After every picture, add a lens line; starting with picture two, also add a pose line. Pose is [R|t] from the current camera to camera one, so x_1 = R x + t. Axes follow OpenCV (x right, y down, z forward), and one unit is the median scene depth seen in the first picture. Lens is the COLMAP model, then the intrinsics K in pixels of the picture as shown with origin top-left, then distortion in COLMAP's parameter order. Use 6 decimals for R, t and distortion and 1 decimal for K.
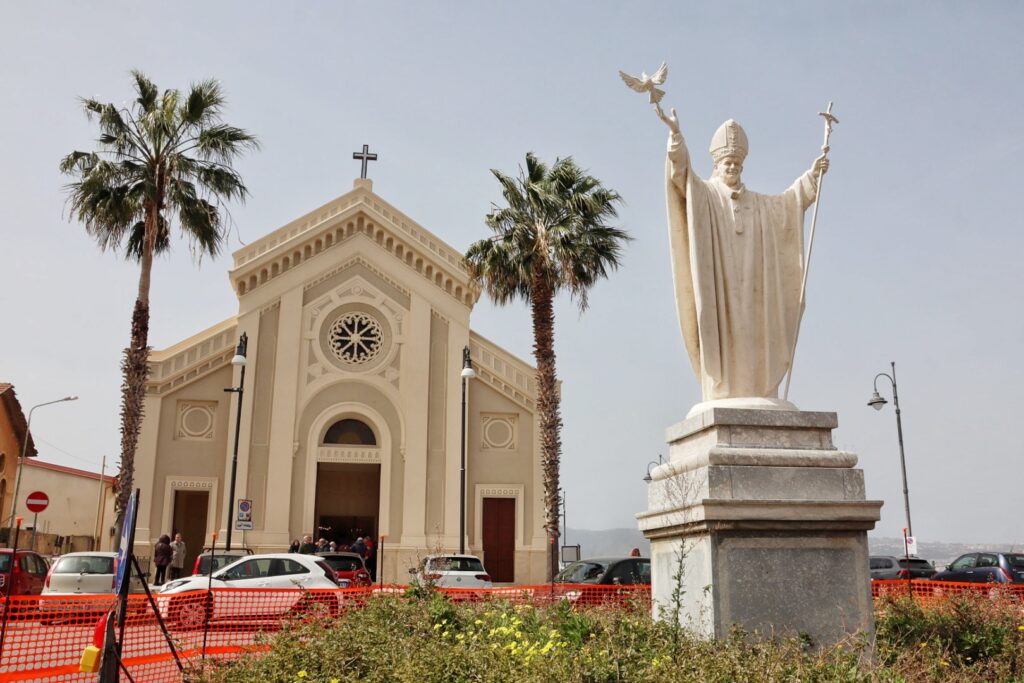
lens RADIAL K [[854.2, 0, 455.1], [0, 854.2, 348.5], [0, 0, 1]] dist [-0.102605, 0.047341]
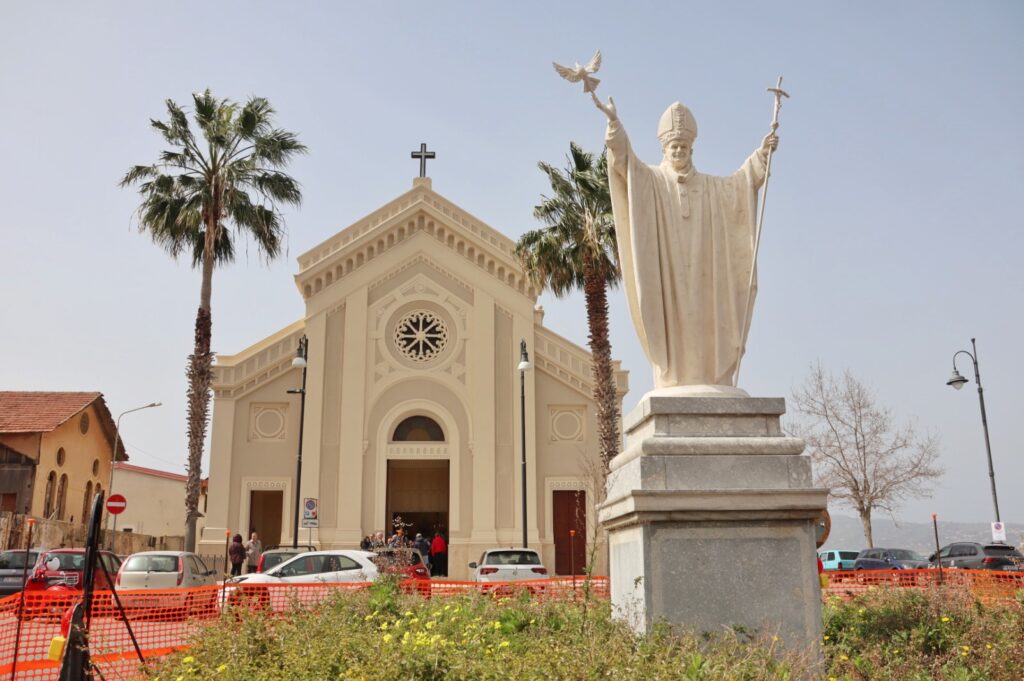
lens RADIAL K [[854.2, 0, 451.2], [0, 854.2, 345.2], [0, 0, 1]] dist [-0.102605, 0.047341]
pose [[0.992977, -0.039137, -0.111645, 0.048340], [0.039440, 0.999222, 0.000513, 0.000010], [0.111538, -0.004912, 0.993748, -0.002218]]
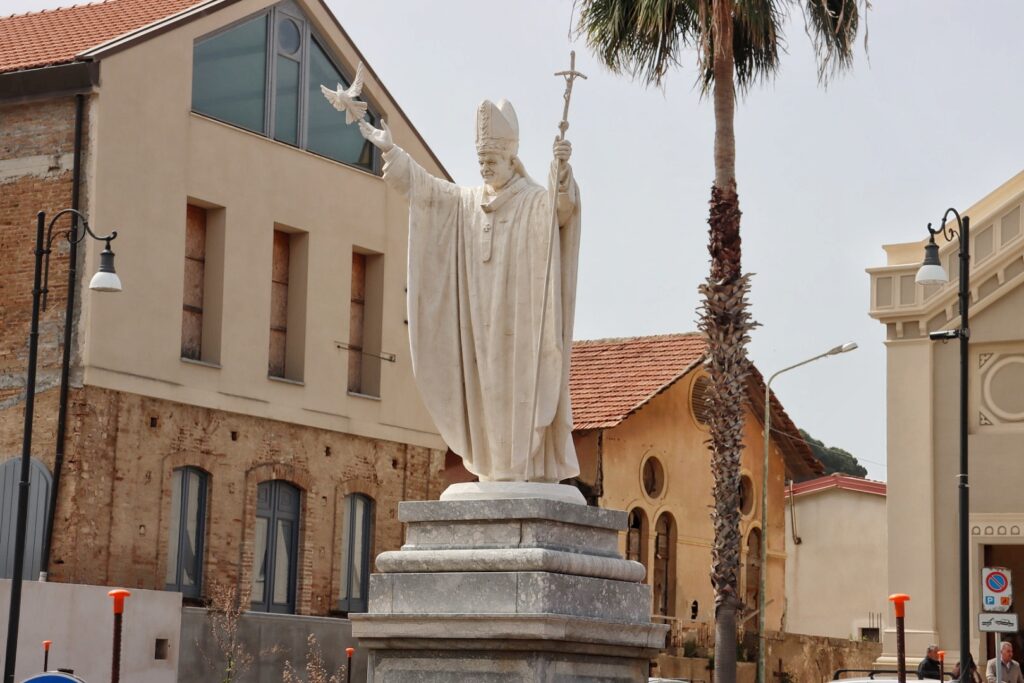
lens RADIAL K [[2355.7, 0, 503.5], [0, 2355.7, 345.0], [0, 0, 1]] dist [0.313335, 0.000000]
pose [[0.740295, -0.089212, -0.666337, 0.499222], [0.154158, 0.987273, 0.039089, -0.040511], [0.654369, -0.131658, 0.744626, -0.165495]]
